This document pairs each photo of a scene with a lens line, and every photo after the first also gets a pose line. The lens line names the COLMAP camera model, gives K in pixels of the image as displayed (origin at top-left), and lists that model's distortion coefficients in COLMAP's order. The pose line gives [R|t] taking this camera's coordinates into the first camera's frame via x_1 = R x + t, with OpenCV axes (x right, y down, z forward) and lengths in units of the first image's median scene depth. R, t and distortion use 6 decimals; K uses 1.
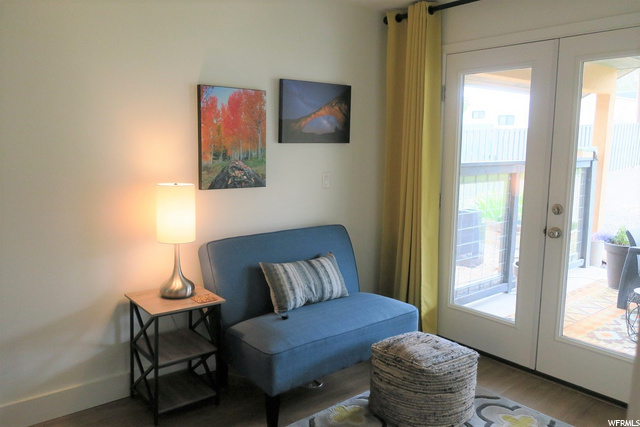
lens RADIAL K [[505.1, 0, 315.2], [0, 505.1, 212.8], [0, 0, 1]] dist [-0.002768, 0.022035]
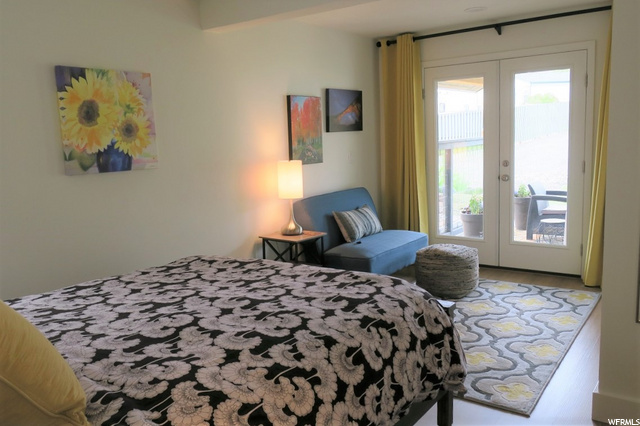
lens RADIAL K [[505.1, 0, 326.3], [0, 505.1, 211.7], [0, 0, 1]] dist [-0.002768, 0.022035]
pose [[0.971811, -0.085932, 0.219543, -0.427205], [0.084491, 0.996296, 0.015964, 0.068090], [-0.220102, 0.003036, 0.975472, -0.434526]]
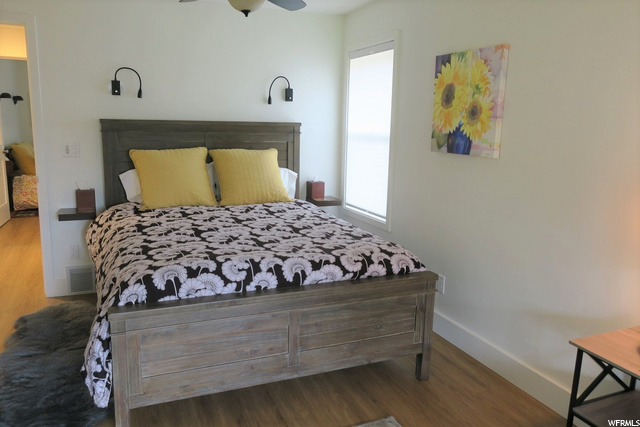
lens RADIAL K [[505.1, 0, 322.5], [0, 505.1, 214.1], [0, 0, 1]] dist [-0.002768, 0.022035]
pose [[-0.293249, 0.149989, -0.944197, 1.032963], [-0.166010, 0.964624, 0.204793, -0.175704], [0.941513, 0.216802, -0.257975, 1.427726]]
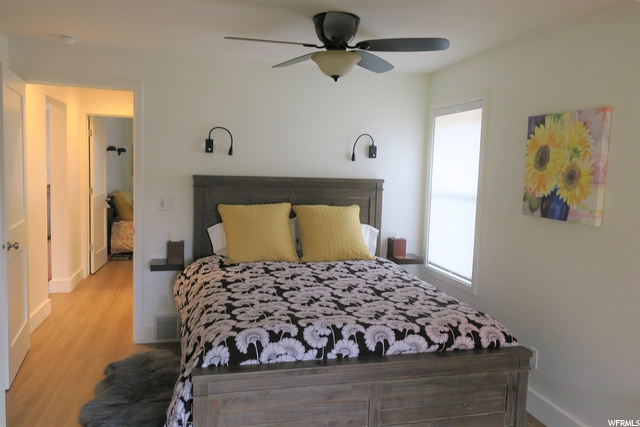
lens RADIAL K [[505.1, 0, 323.3], [0, 505.1, 214.6], [0, 0, 1]] dist [-0.002768, 0.022035]
pose [[-0.434421, 0.055198, -0.899017, 1.016243], [-0.170056, 0.975143, 0.142046, -0.216155], [0.884511, 0.214591, -0.414235, 1.390063]]
